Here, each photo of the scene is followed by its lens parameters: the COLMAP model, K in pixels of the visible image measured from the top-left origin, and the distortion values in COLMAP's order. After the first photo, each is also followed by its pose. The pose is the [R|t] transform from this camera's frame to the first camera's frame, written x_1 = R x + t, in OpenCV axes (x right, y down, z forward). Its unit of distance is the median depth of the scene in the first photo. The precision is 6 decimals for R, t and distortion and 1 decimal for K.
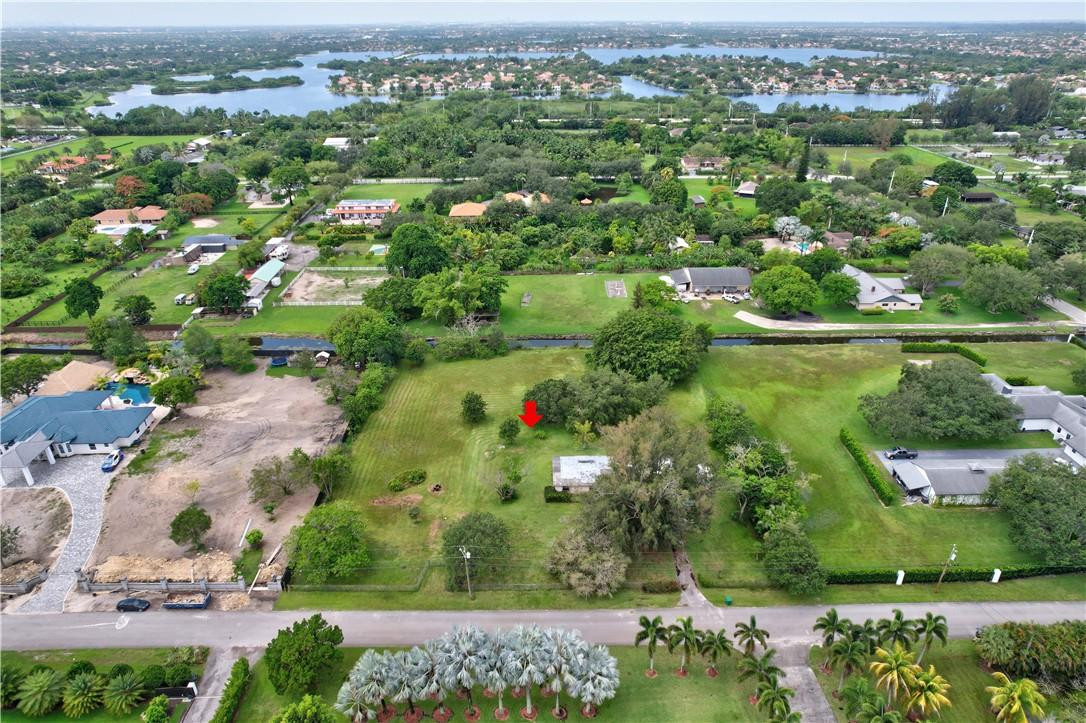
lens RADIAL K [[688.7, 0, 546.6], [0, 688.7, 362.0], [0, 0, 1]] dist [-0.045731, 0.001433]
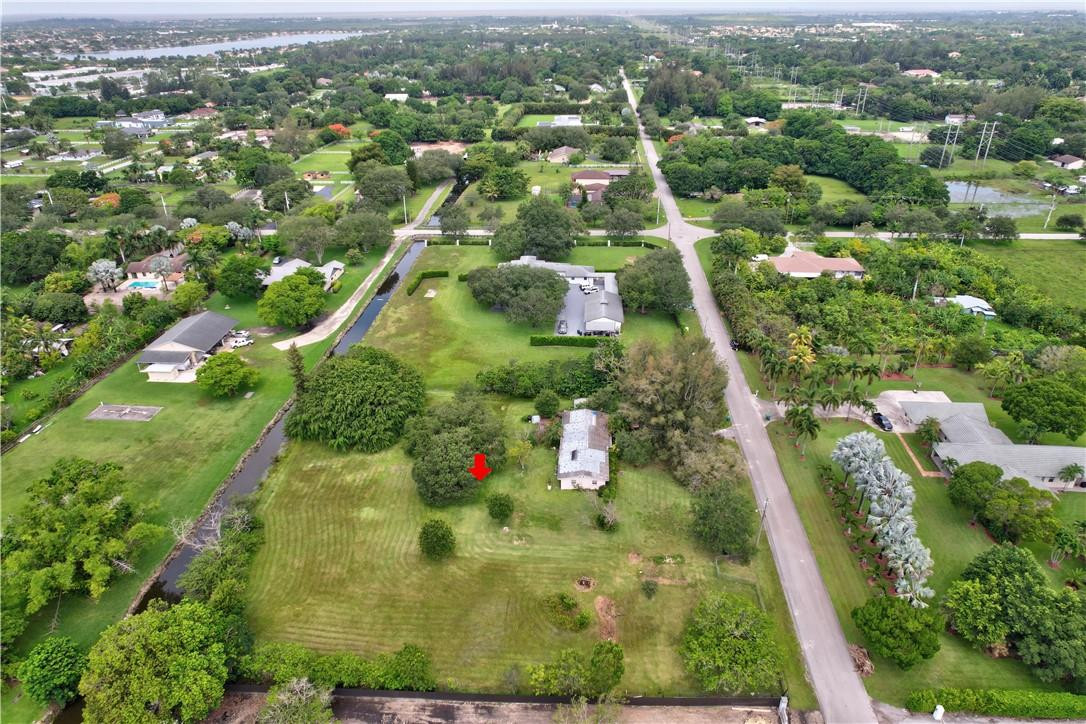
lens RADIAL K [[688.7, 0, 546.6], [0, 688.7, 362.5], [0, 0, 1]] dist [-0.045731, 0.001433]
pose [[0.075009, -0.458697, 0.885421, -0.629358], [0.458019, 0.804567, 0.378009, -0.295063], [-0.885772, 0.377186, 0.270442, 0.586223]]
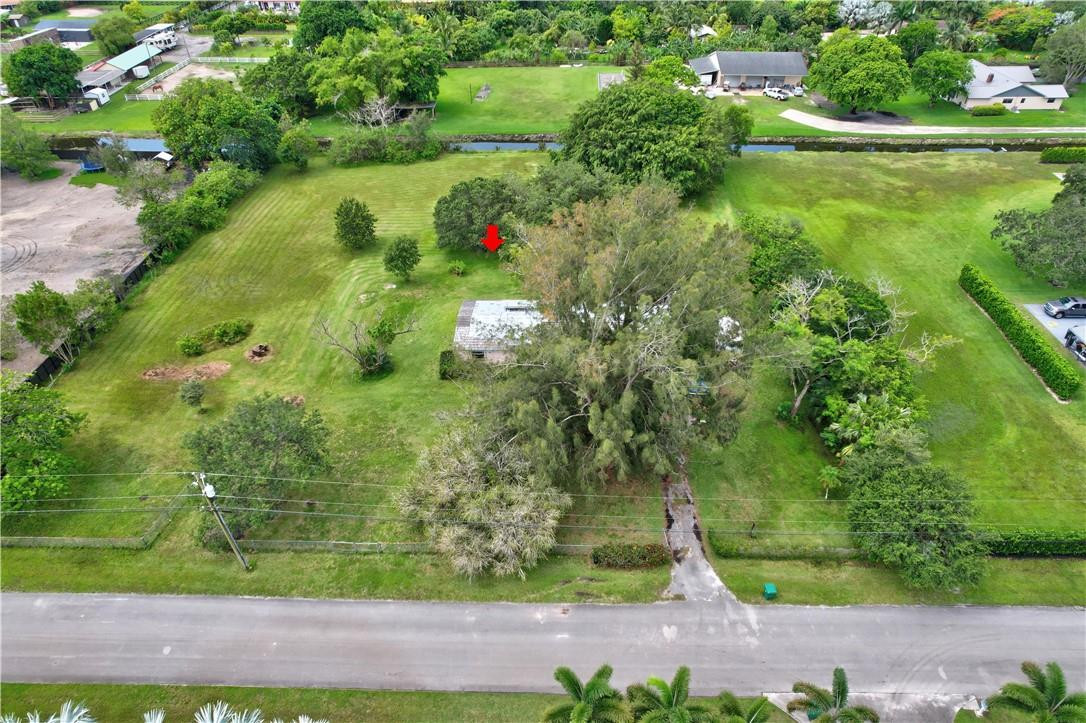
lens RADIAL K [[692.2, 0, 546.7], [0, 692.2, 360.3], [0, 0, 1]] dist [-0.075121, 0.068257]
pose [[0.999592, 0.016983, -0.022957, 0.076728], [-0.012606, 0.983789, 0.178886, 0.069311], [0.025623, -0.178523, 0.983602, 0.358665]]
